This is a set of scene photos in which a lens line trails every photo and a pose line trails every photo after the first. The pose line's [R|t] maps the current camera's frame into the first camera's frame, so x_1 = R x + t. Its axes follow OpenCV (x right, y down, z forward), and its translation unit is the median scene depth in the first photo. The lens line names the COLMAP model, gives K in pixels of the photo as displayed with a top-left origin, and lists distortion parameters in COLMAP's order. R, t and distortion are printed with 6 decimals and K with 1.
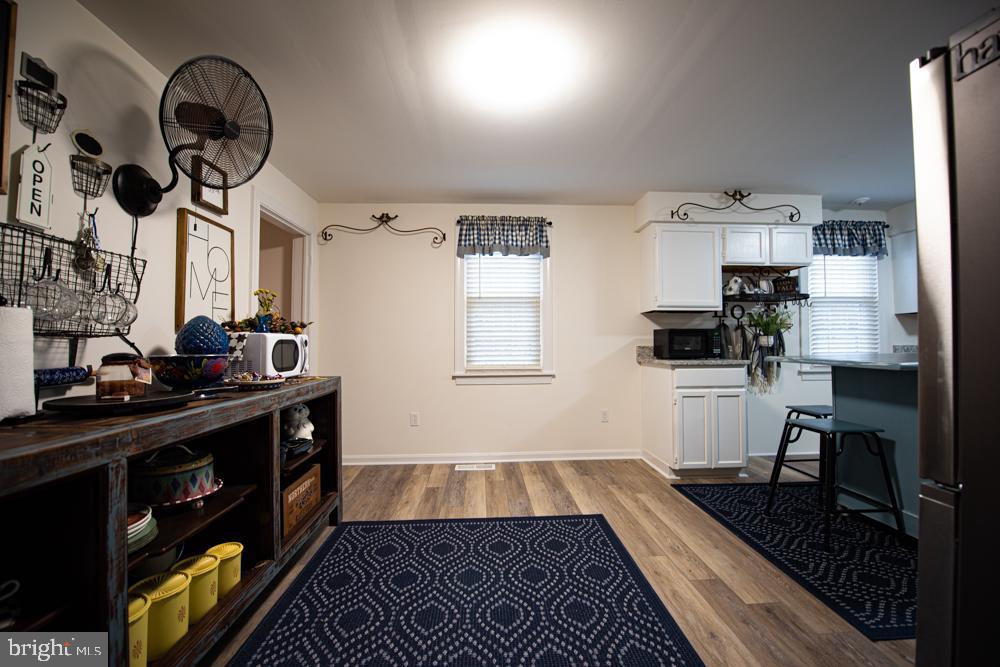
lens RADIAL K [[409.0, 0, 500.0], [0, 409.0, 333.5], [0, 0, 1]] dist [-0.020779, -0.000624]
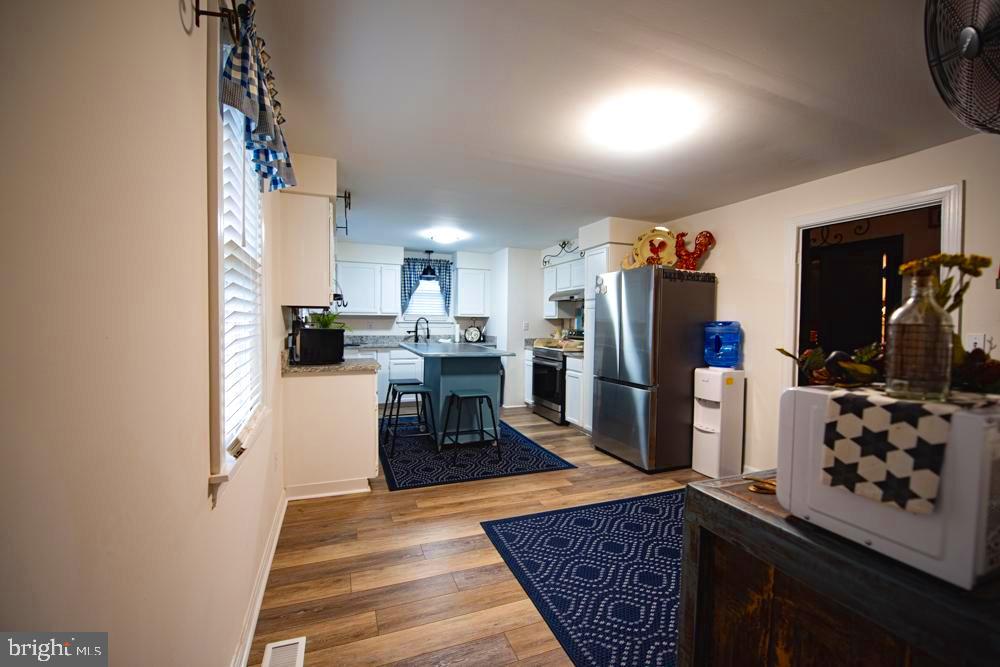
lens RADIAL K [[409.0, 0, 500.0], [0, 409.0, 333.5], [0, 0, 1]] dist [-0.020779, -0.000624]
pose [[-0.330405, -0.028533, 0.943408, -0.790612], [-0.033295, 0.999273, 0.018561, -0.043401], [-0.943252, -0.025278, -0.331115, 1.482505]]
